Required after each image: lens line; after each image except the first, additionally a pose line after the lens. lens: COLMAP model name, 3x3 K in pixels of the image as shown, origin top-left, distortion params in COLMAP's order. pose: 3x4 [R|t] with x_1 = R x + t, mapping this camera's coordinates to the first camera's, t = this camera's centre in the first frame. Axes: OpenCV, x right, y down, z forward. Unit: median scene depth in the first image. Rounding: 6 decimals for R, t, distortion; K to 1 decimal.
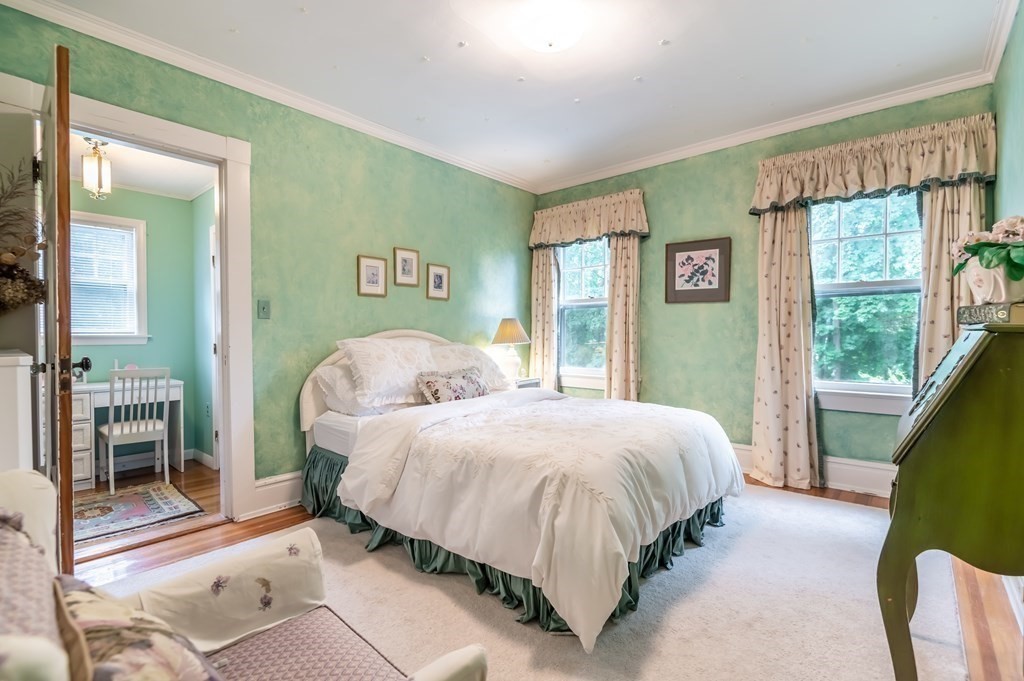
lens RADIAL K [[467.8, 0, 512.0], [0, 467.8, 340.5], [0, 0, 1]] dist [-0.003130, -0.000871]
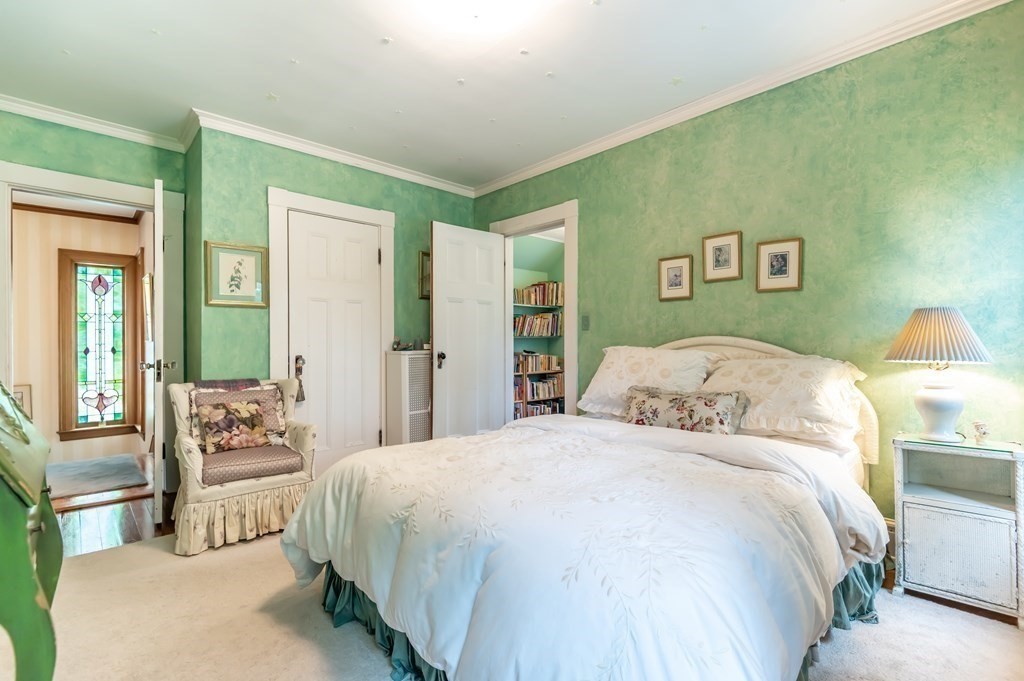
lens RADIAL K [[467.8, 0, 512.0], [0, 467.8, 340.5], [0, 0, 1]] dist [-0.003130, -0.000871]
pose [[-0.104647, -0.000490, -0.994509, 0.624372], [-0.007257, 0.999974, 0.000271, -0.013891], [0.994483, 0.007246, -0.104648, 0.761686]]
